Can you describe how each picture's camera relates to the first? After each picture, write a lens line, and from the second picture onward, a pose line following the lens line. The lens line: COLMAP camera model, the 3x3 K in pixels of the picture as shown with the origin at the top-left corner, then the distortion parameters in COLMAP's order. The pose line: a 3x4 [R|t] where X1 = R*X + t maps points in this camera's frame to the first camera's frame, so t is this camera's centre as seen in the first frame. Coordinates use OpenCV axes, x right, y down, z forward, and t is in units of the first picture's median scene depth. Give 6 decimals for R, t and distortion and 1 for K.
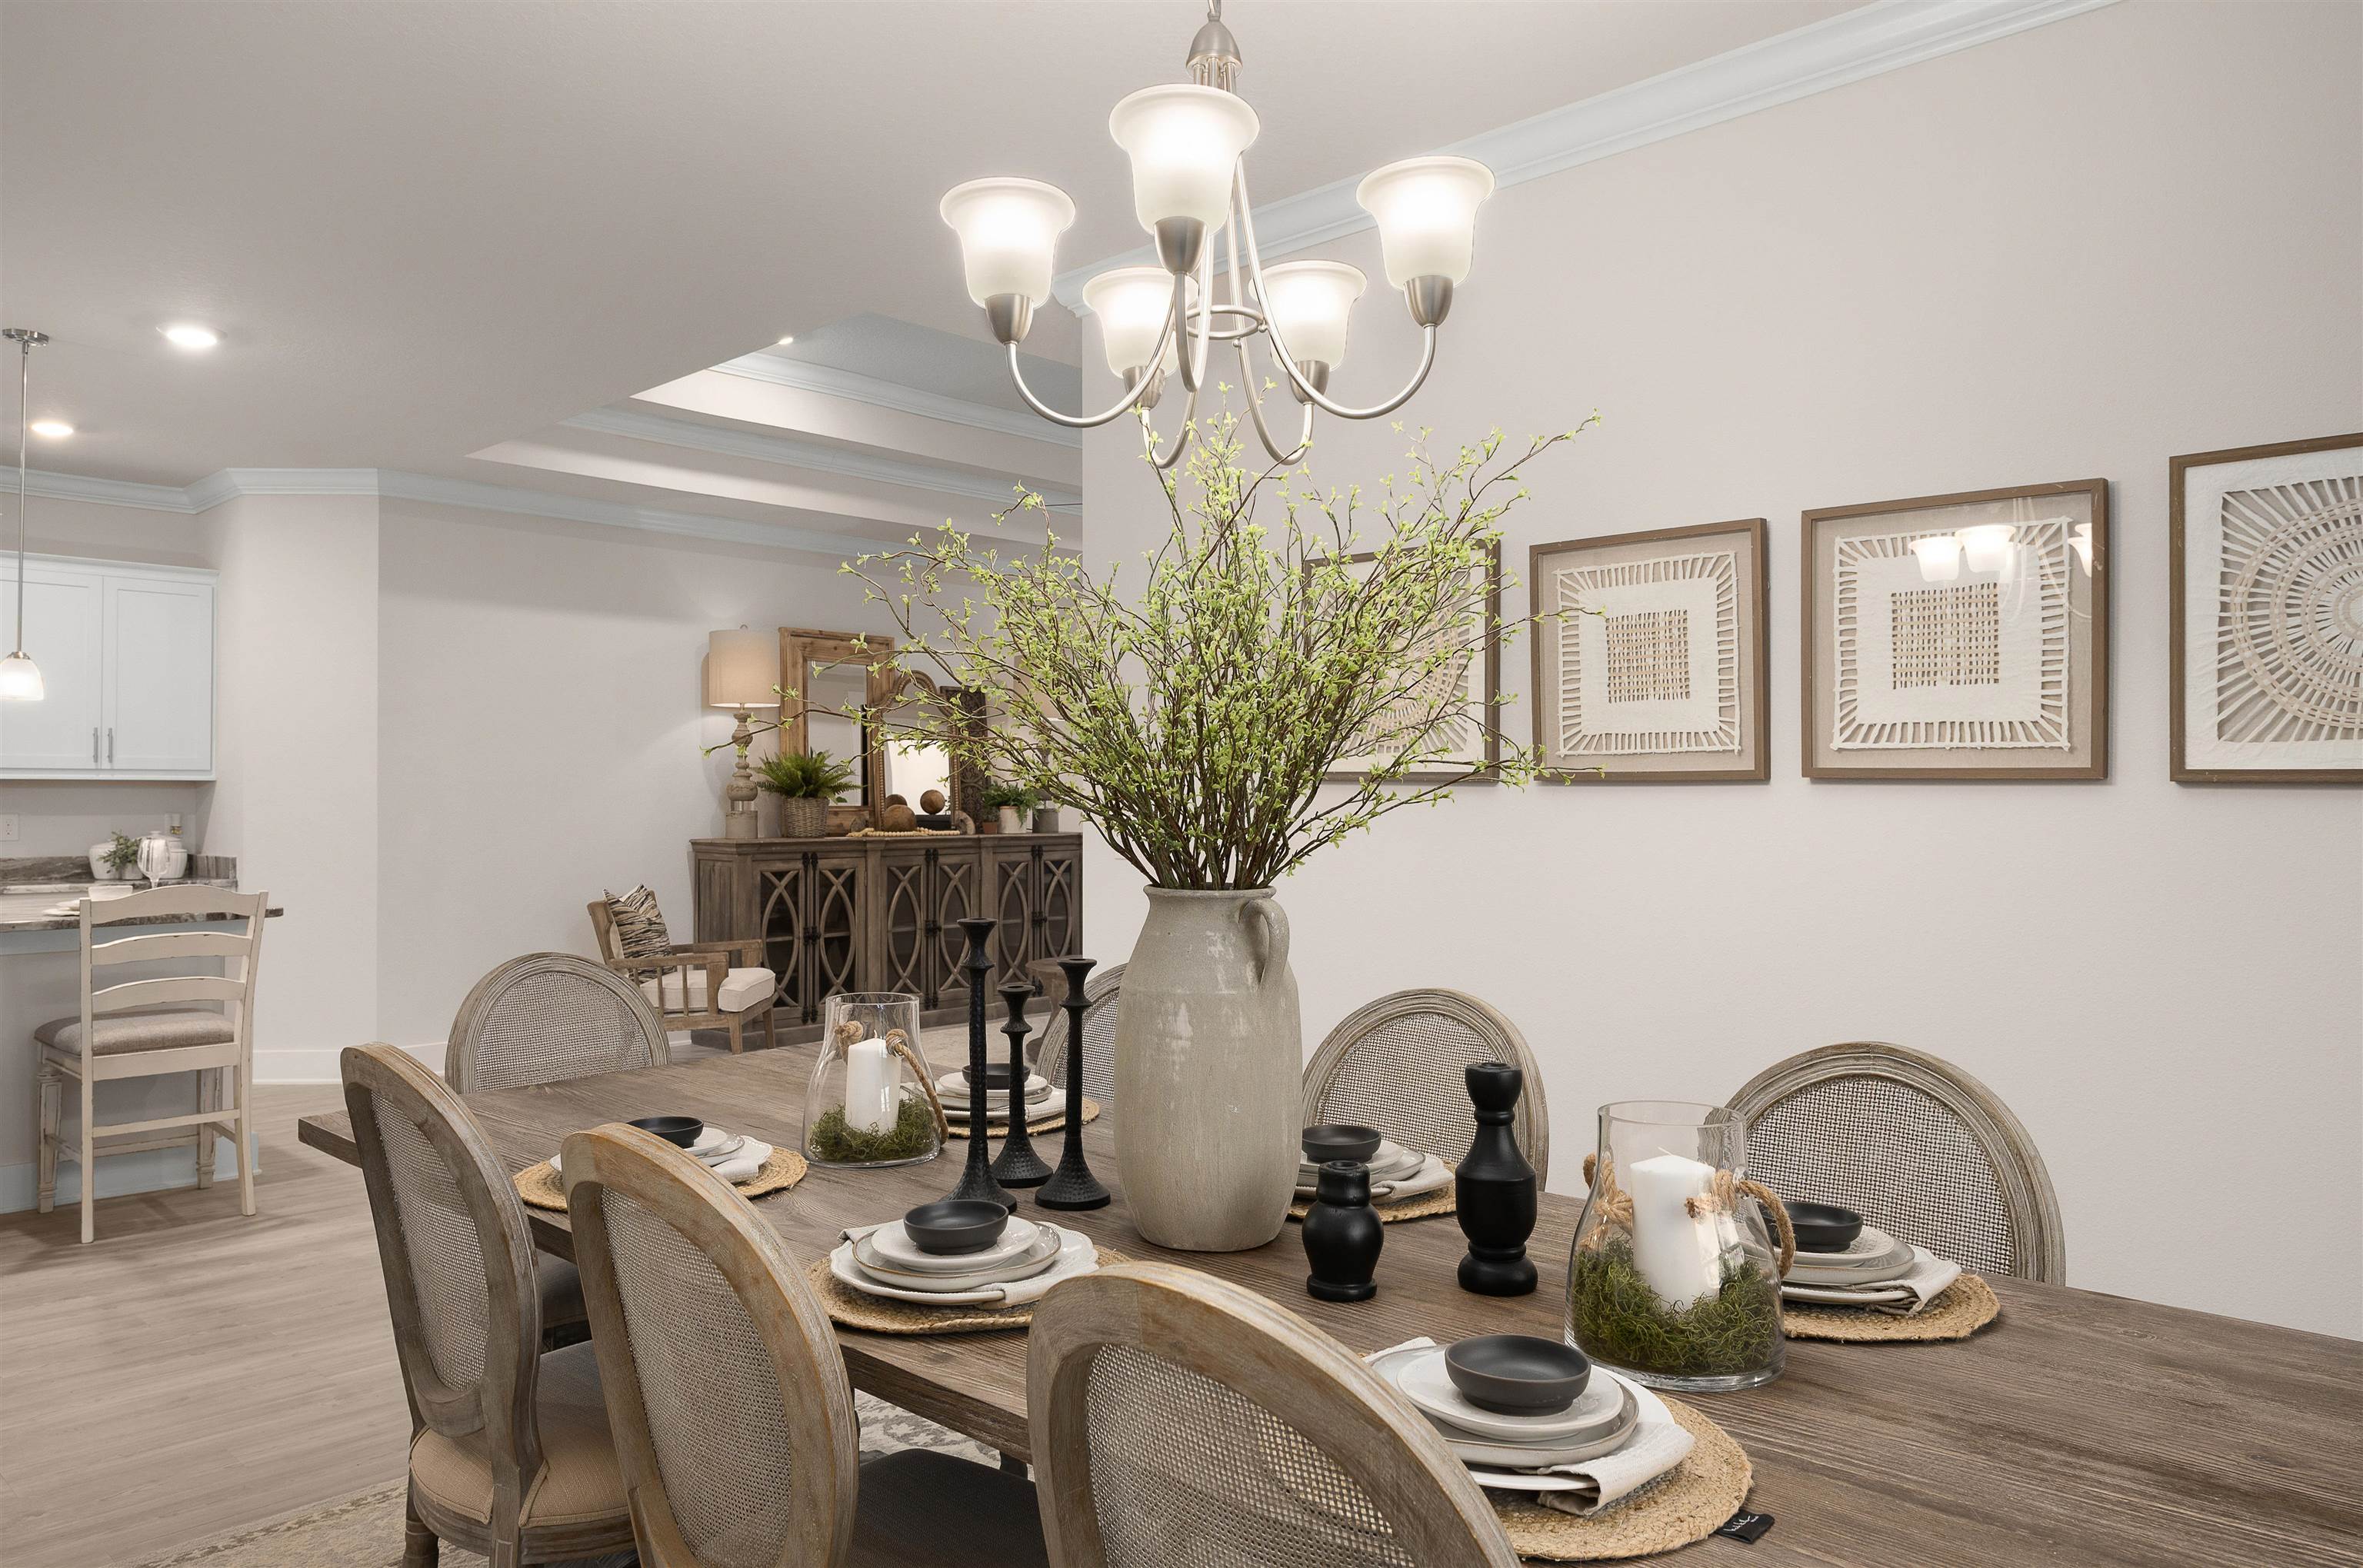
lens RADIAL K [[1621.1, 0, 1181.5], [0, 1621.1, 784.0], [0, 0, 1]] dist [-0.001644, -0.001517]
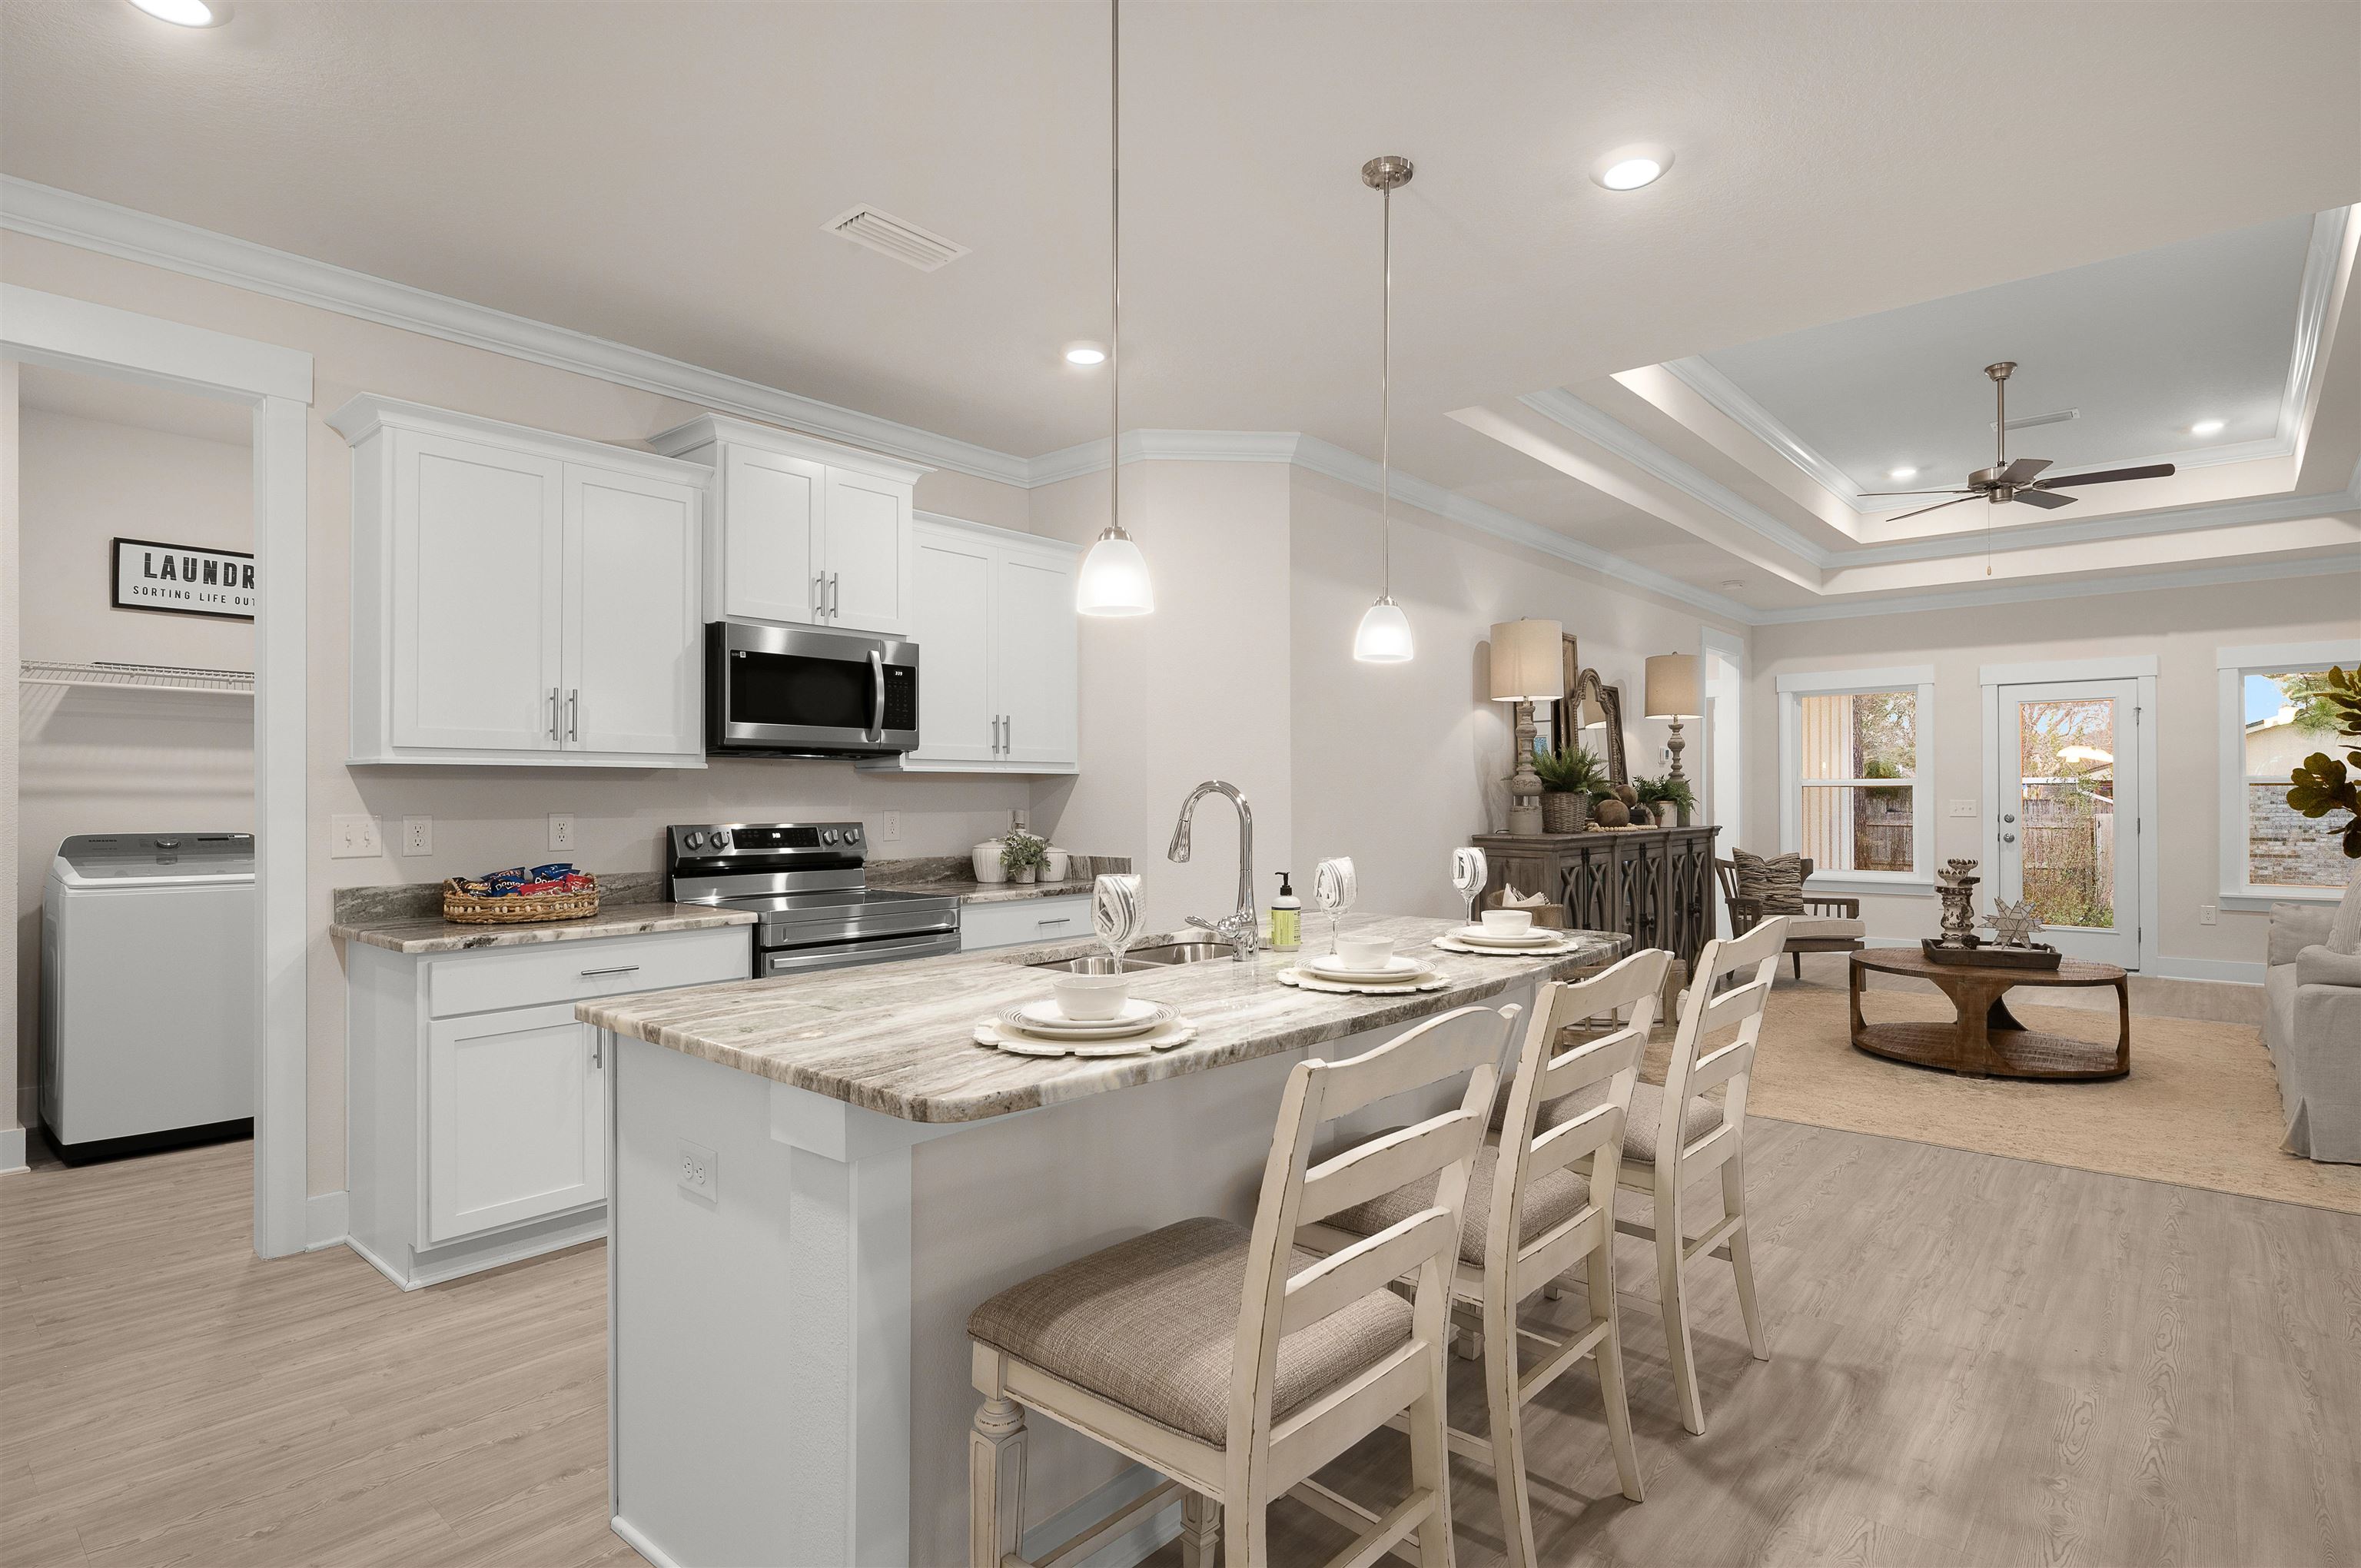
lens RADIAL K [[1230.4, 0, 1180.5], [0, 1230.4, 784.0], [0, 0, 1]] dist [0.001187, -0.000436]
pose [[0.998824, -0.000830, 0.048467, -0.489688], [0.000821, 1.000000, 0.000210, 0.002515], [-0.048467, -0.000170, 0.998825, 0.255774]]
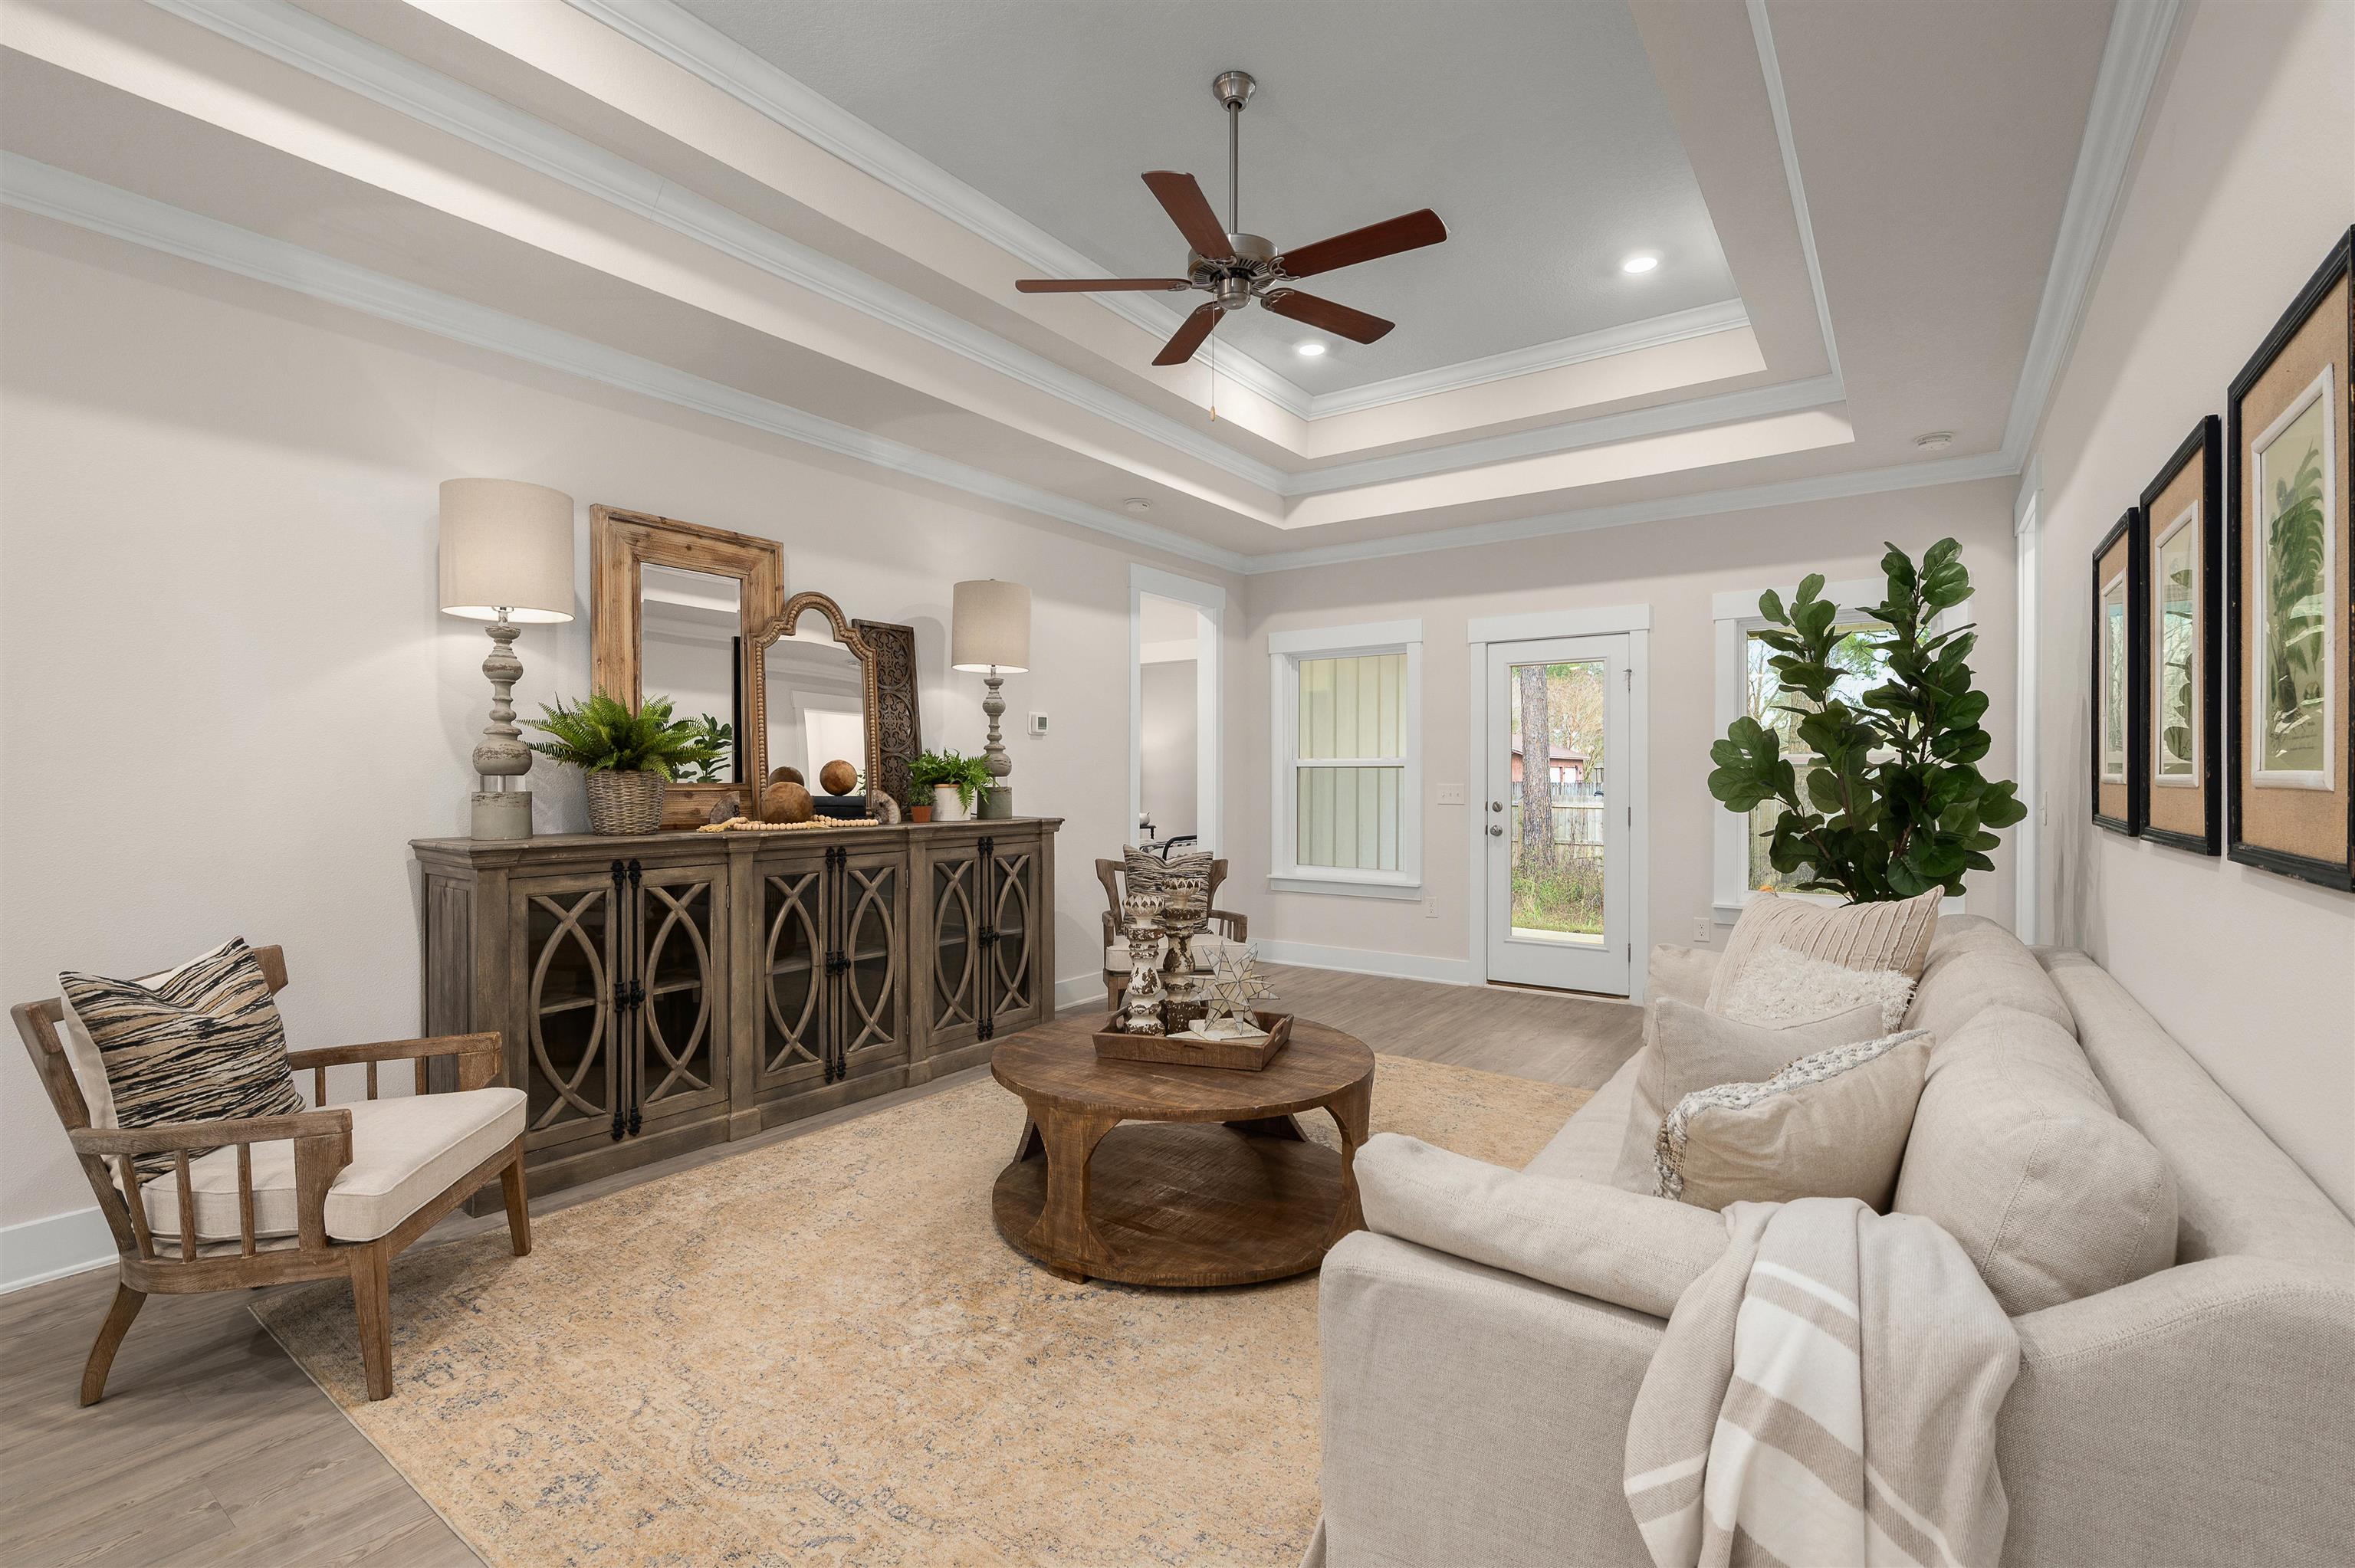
lens RADIAL K [[1065.1, 0, 1180.6], [0, 1065.1, 778.2], [0, 0, 1]] dist [-0.015308, -0.000136]
pose [[0.990353, 0.003170, 0.138532, -0.074759], [-0.004632, 0.999937, 0.010229, 0.006082], [-0.138491, -0.010772, 0.990305, 0.553055]]
